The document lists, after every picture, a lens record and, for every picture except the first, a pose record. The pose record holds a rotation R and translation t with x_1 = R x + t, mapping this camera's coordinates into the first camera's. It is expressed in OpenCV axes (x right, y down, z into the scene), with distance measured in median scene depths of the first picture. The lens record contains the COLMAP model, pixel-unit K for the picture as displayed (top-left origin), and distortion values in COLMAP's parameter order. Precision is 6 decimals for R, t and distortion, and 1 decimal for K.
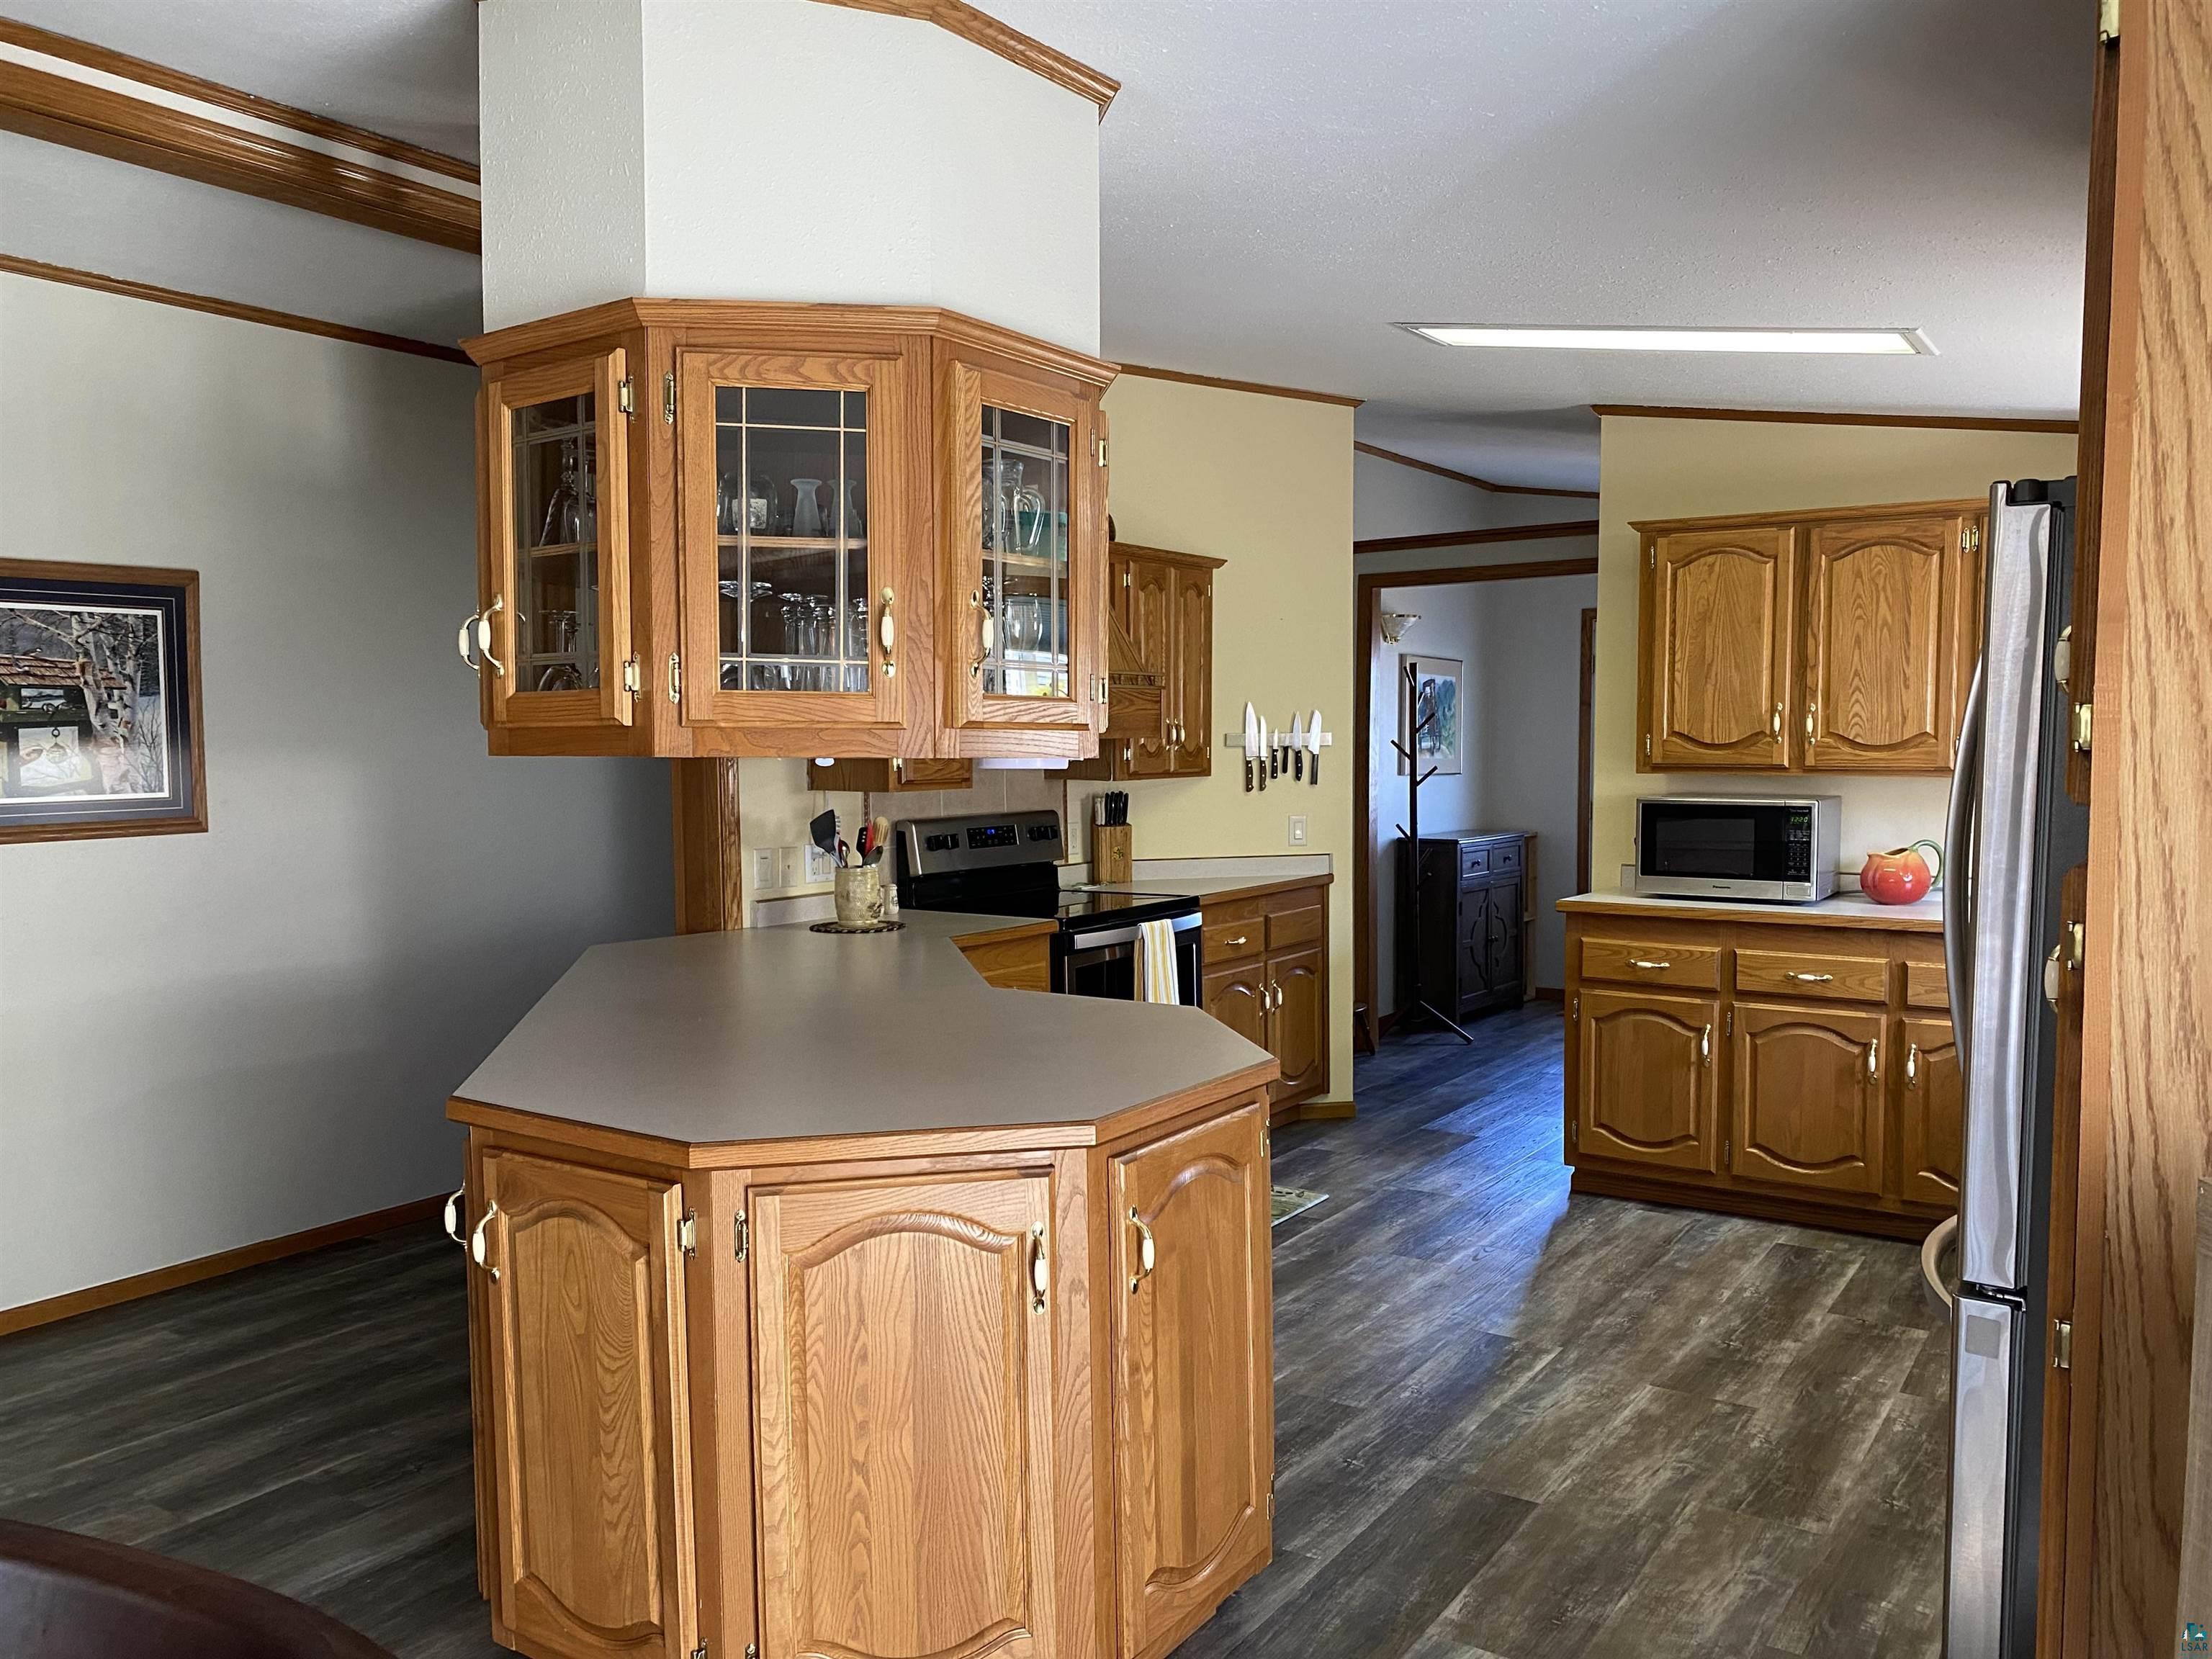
lens RADIAL K [[1683.7, 0, 1100.5], [0, 1683.7, 837.4], [0, 0, 1]] dist [0.100868, -0.222671]
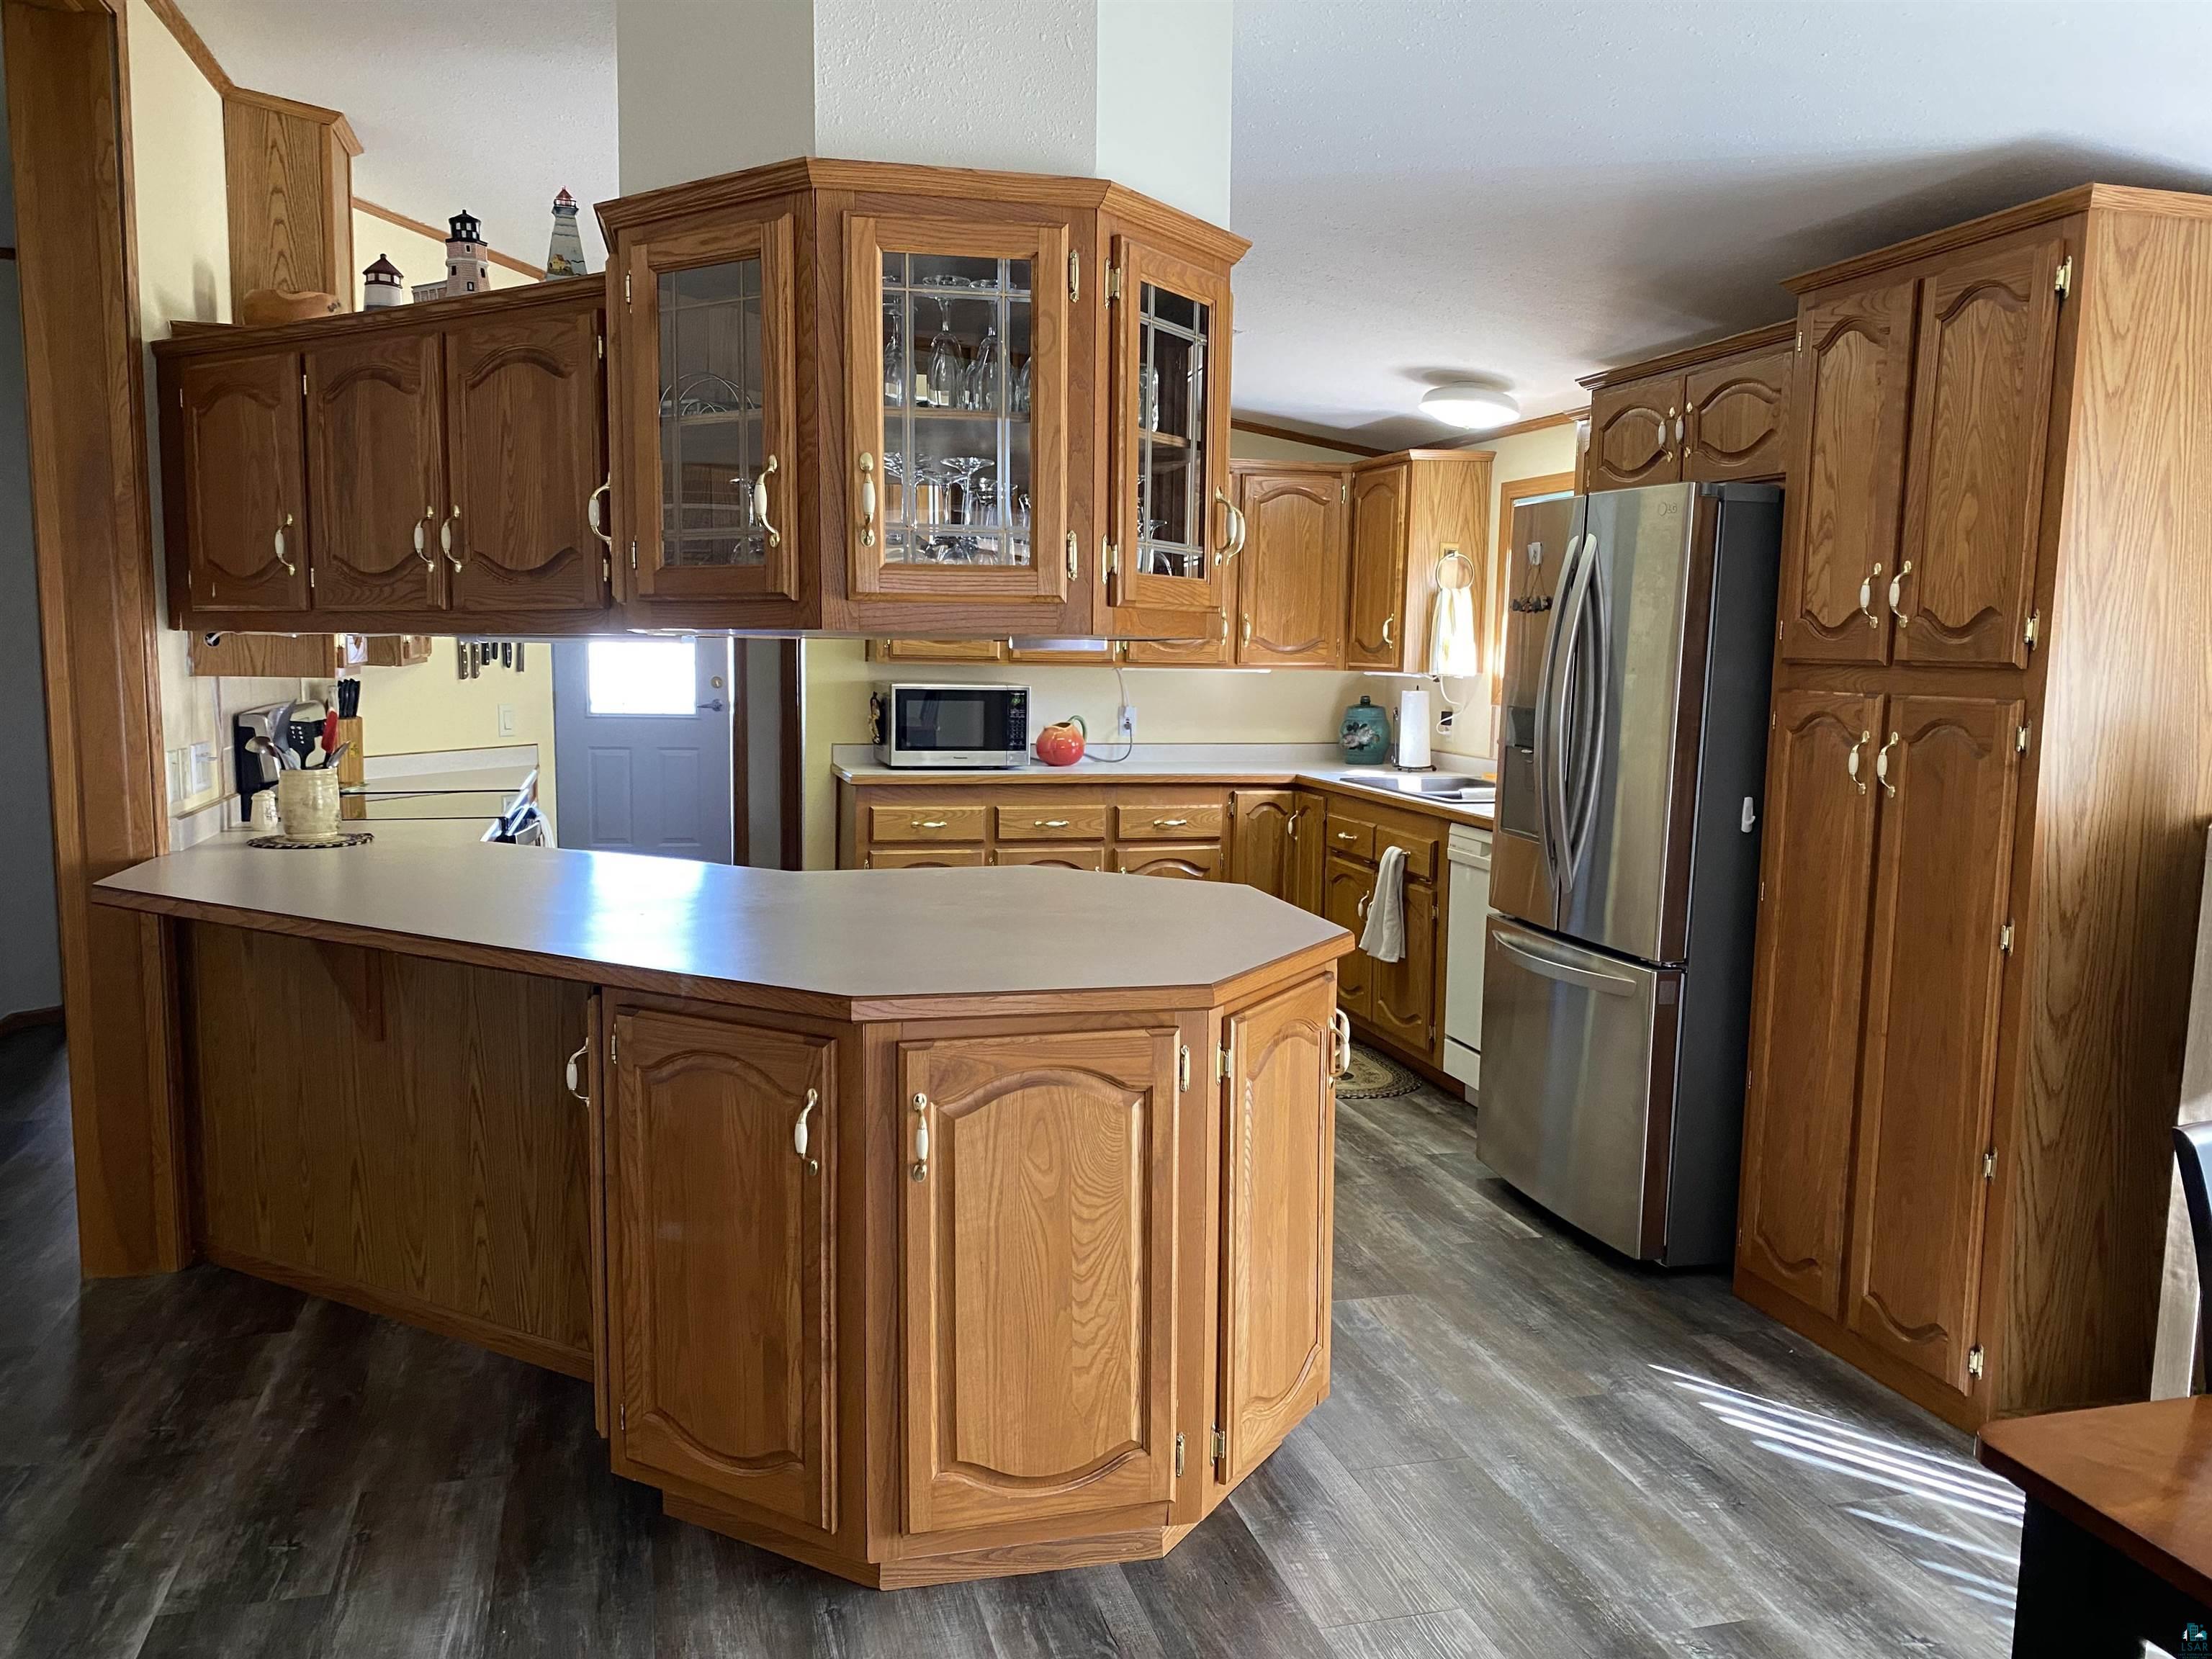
lens RADIAL K [[1671.0, 0, 1112.7], [0, 1671.0, 819.7], [0, 0, 1]] dist [0.081975, -0.107918]
pose [[0.644010, -0.065201, 0.762234, -0.430937], [0.026483, 0.997664, 0.062963, 0.001190], [-0.764559, -0.020363, 0.644233, 0.135556]]
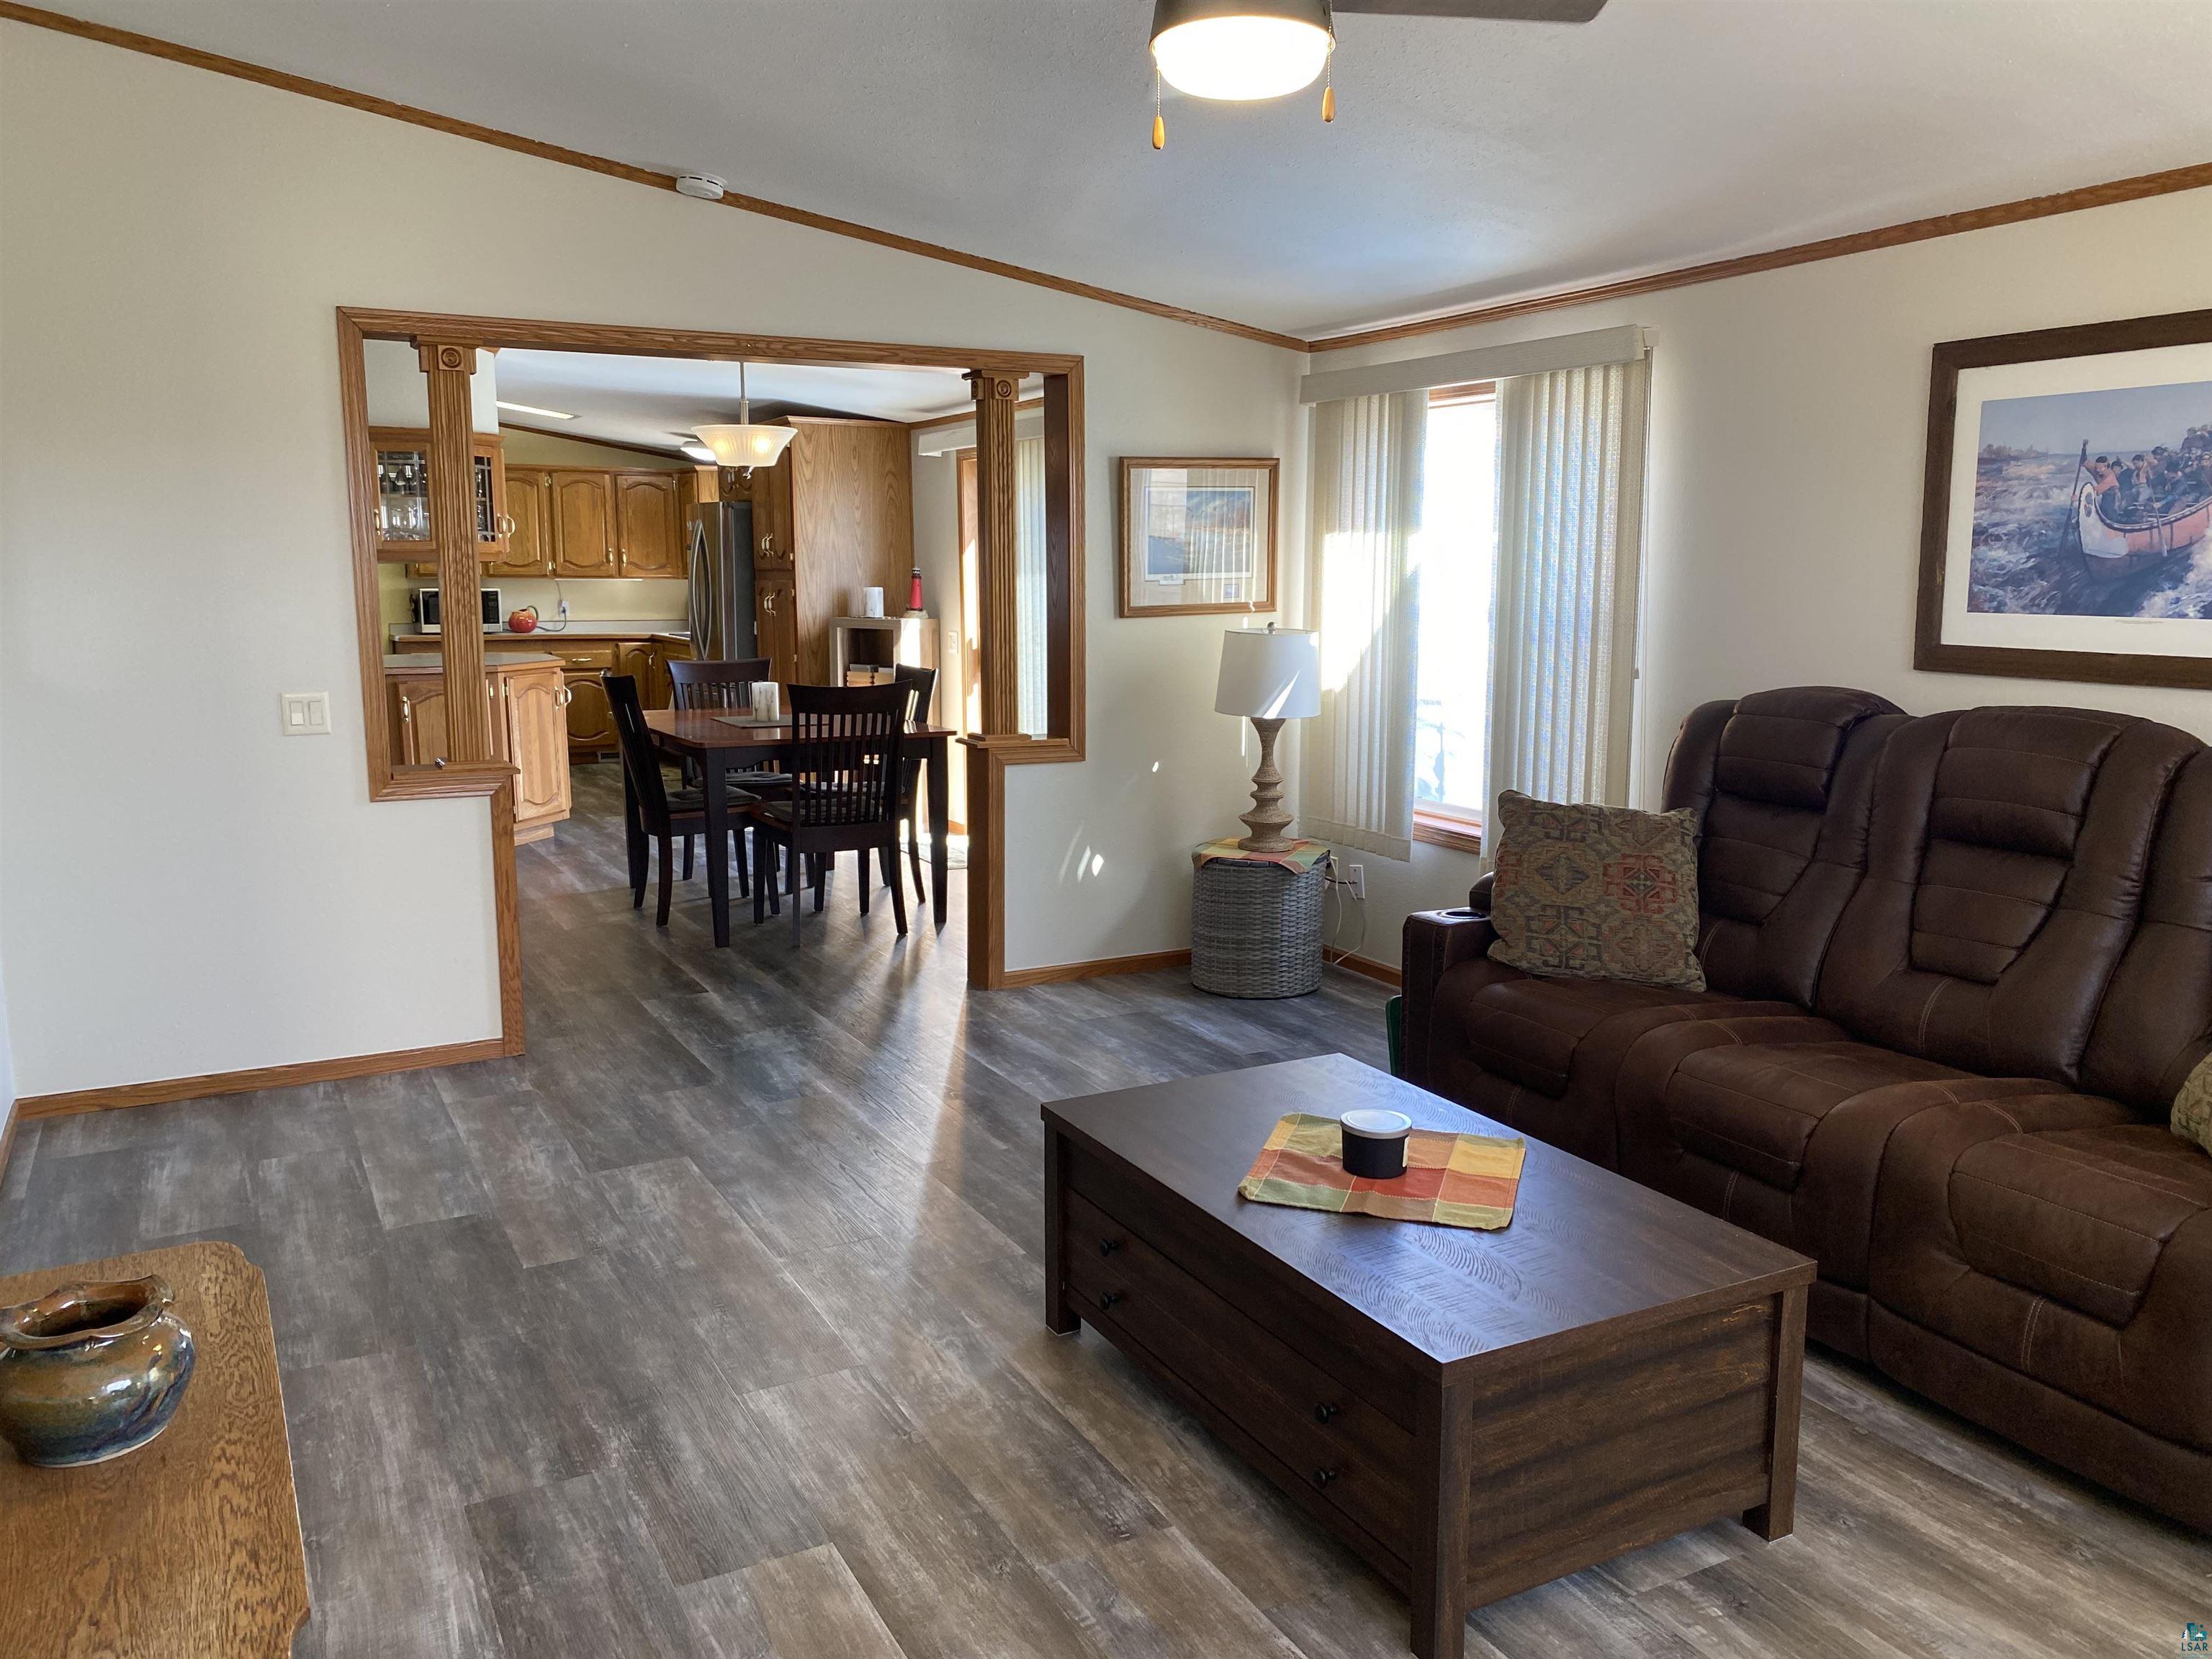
lens RADIAL K [[1671.0, 0, 1112.7], [0, 1671.0, 819.7], [0, 0, 1]] dist [0.081975, -0.107918]
pose [[0.460349, -0.126892, 0.878622, -1.138093], [0.051313, 0.991880, 0.116363, 0.060469], [-0.886254, -0.008483, 0.463123, -0.750008]]
